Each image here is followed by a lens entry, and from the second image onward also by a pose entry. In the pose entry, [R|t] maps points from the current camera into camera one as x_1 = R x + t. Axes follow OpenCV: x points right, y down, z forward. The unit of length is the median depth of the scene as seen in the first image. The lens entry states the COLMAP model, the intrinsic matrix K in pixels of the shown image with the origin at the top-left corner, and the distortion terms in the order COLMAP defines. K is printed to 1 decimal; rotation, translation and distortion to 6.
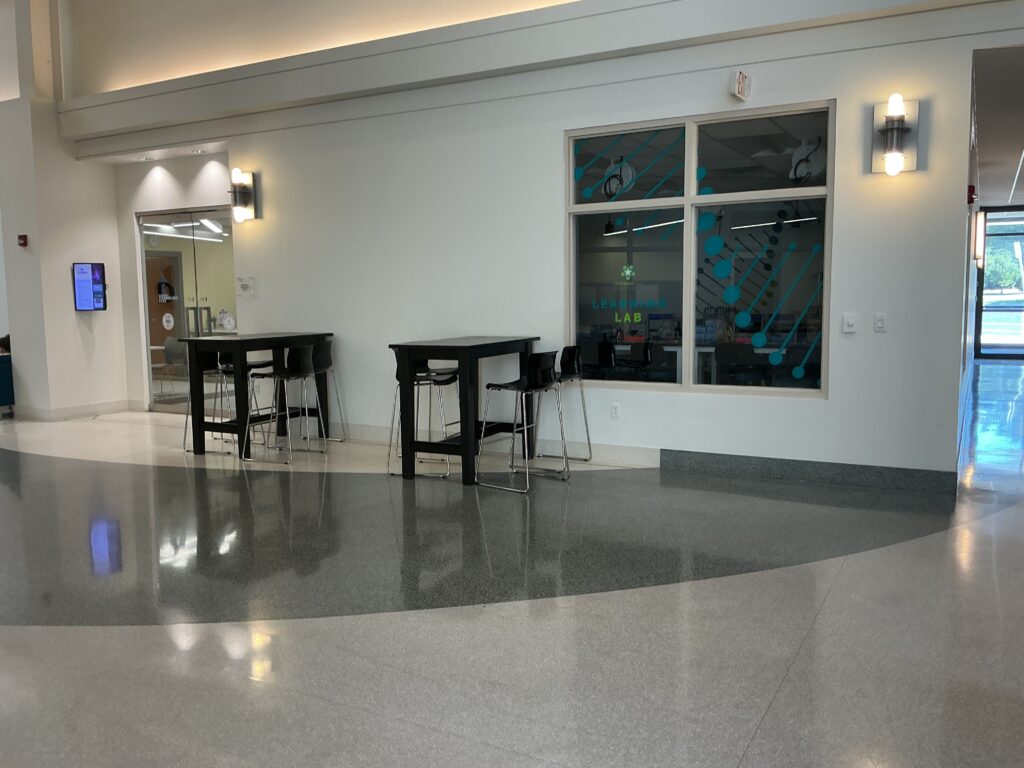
lens RADIAL K [[845.1, 0, 512.0], [0, 845.1, 384.0], [0, 0, 1]] dist [0.087602, -0.203872]
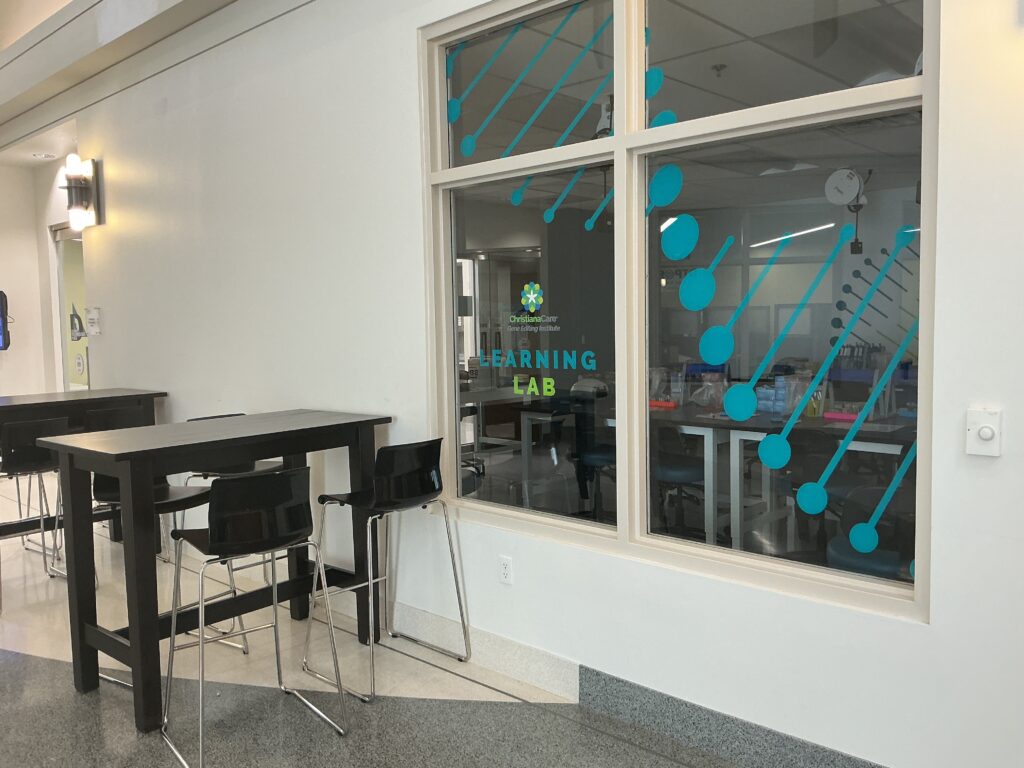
lens RADIAL K [[845.1, 0, 512.0], [0, 845.1, 384.0], [0, 0, 1]] dist [0.087602, -0.203872]
pose [[0.968398, 0.013643, -0.249037, 0.202844], [-0.019508, 0.999587, -0.021097, -0.056129], [0.248646, 0.025289, 0.968264, 0.413980]]
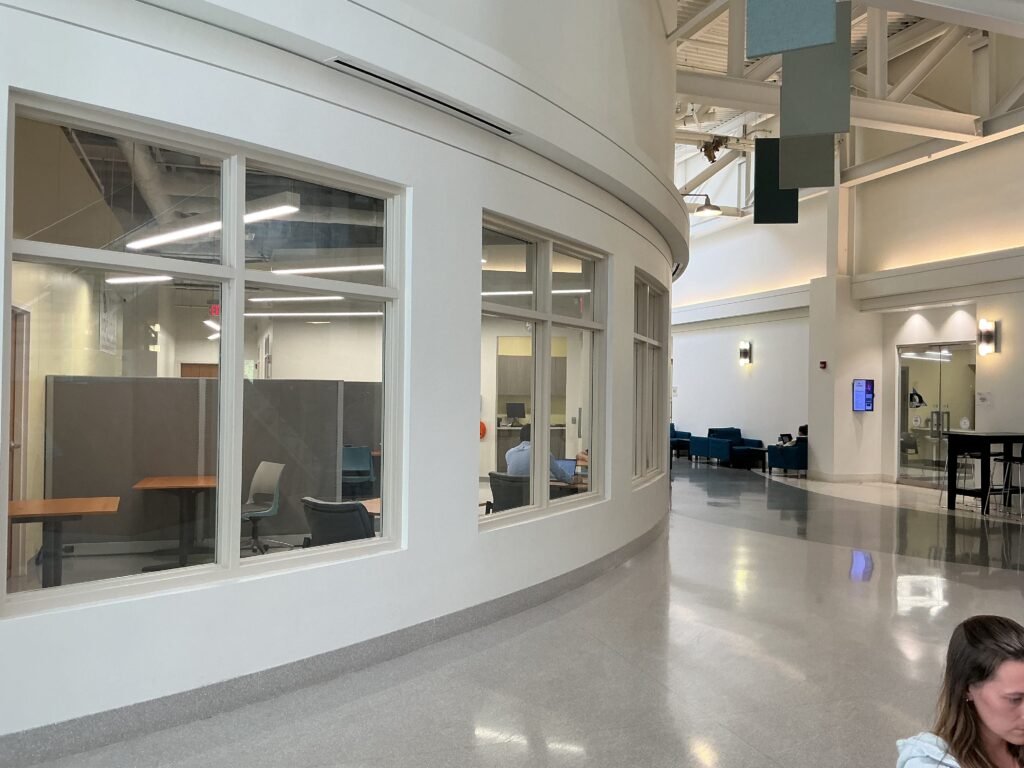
lens RADIAL K [[845.1, 0, 512.0], [0, 845.1, 384.0], [0, 0, 1]] dist [0.087602, -0.203872]
pose [[0.741510, 0.018488, -0.670687, 0.057719], [-0.095546, 0.992342, -0.078281, 0.048655], [0.664104, 0.122128, 0.737598, -0.593528]]
